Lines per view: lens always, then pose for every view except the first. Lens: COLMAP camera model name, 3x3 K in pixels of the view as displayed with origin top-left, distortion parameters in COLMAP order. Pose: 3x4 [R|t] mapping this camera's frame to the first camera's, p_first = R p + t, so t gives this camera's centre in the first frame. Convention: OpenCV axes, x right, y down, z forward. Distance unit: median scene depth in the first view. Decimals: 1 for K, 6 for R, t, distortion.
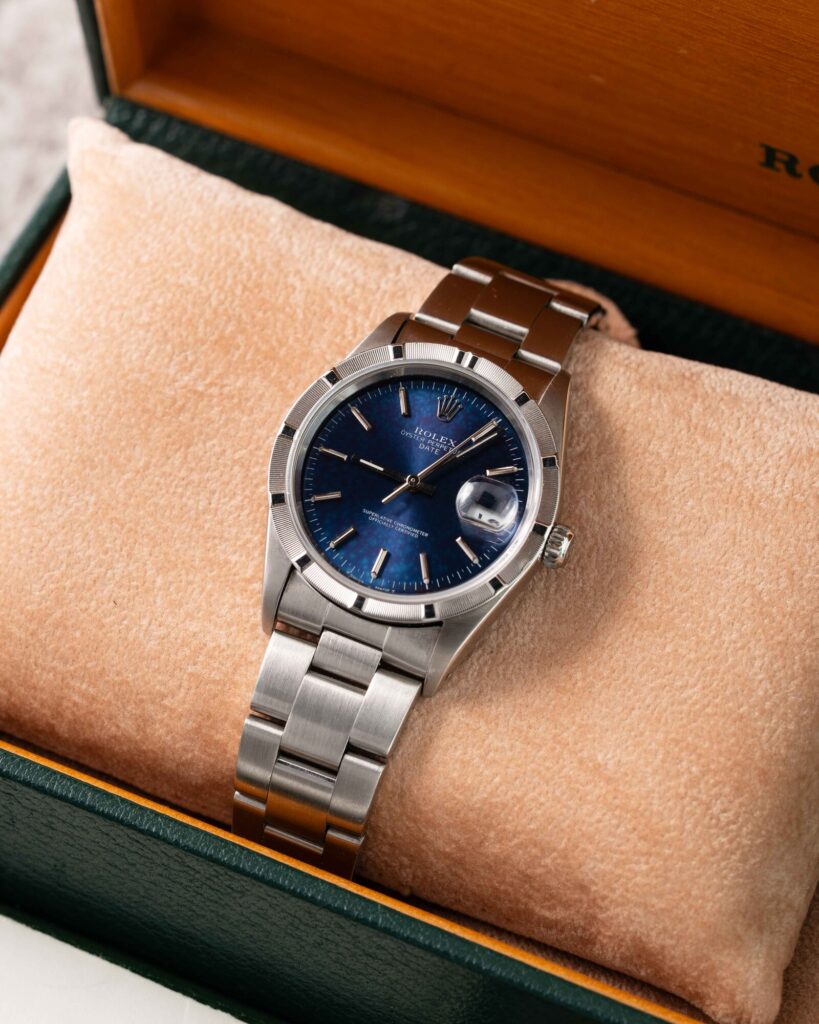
lens RADIAL K [[3787.9, 0, 409.5], [0, 3787.9, 512.0], [0, 0, 1]] dist [-0.113377, 3.030527]
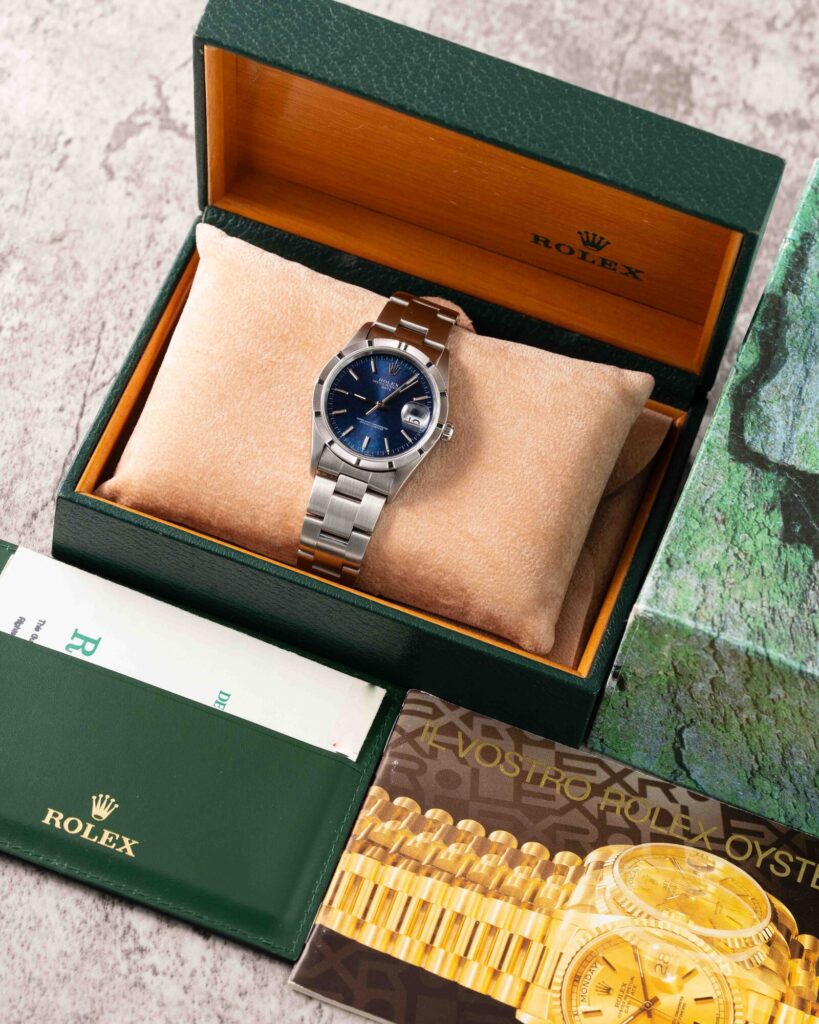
lens RADIAL K [[2830.7, 0, 409.5], [0, 2830.7, 512.0], [0, 0, 1]] dist [-0.088251, -0.699126]
pose [[0.995847, -0.026666, 0.087053, -0.123252], [0.019968, 0.996837, 0.076927, -0.069942], [-0.088829, -0.074869, 0.993229, -0.599541]]
